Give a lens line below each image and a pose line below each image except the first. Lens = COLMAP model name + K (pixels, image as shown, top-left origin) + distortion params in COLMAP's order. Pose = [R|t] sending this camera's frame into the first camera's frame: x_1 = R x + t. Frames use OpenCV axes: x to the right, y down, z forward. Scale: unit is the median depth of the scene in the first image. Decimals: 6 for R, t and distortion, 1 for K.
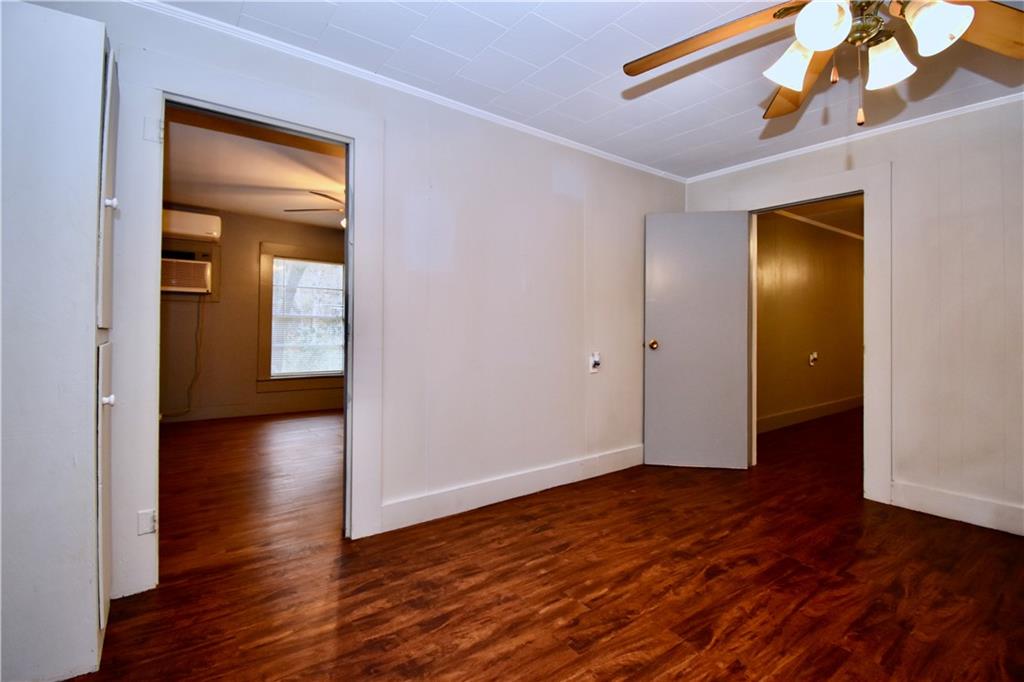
lens RADIAL K [[501.3, 0, 514.4], [0, 501.3, 322.9], [0, 0, 1]] dist [-0.000784, -0.000367]
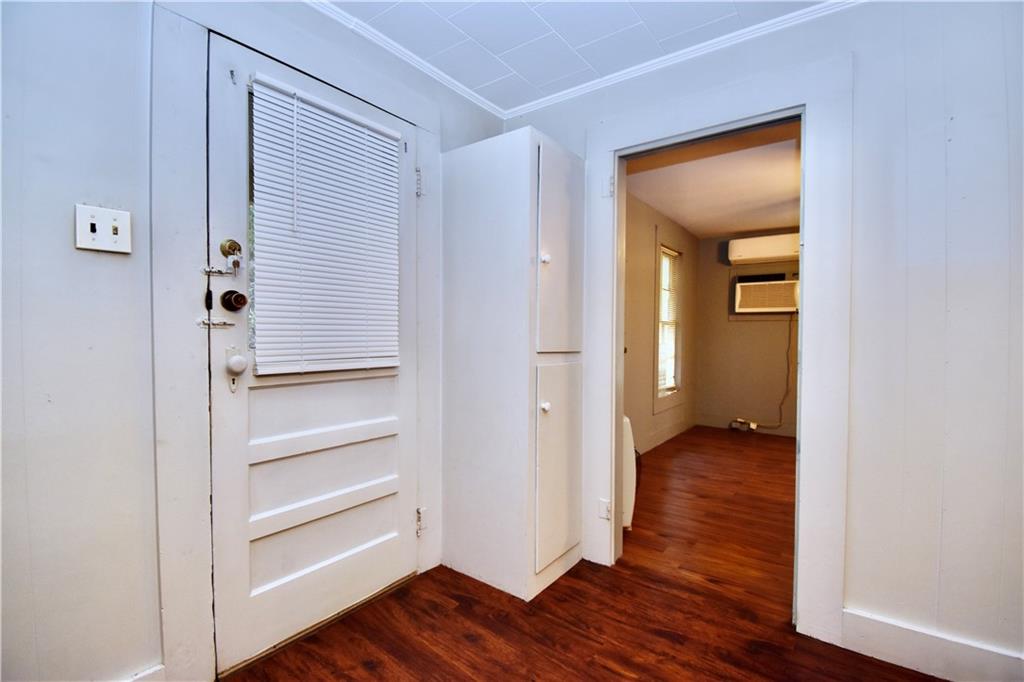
lens RADIAL K [[462.9, 0, 518.6], [0, 462.9, 343.4], [0, 0, 1]] dist [-0.000162, -0.000458]
pose [[0.273954, 0.012972, -0.961655, 0.289177], [0.003736, 0.999887, 0.014552, -0.026409], [0.961736, -0.007580, 0.273874, 0.483792]]
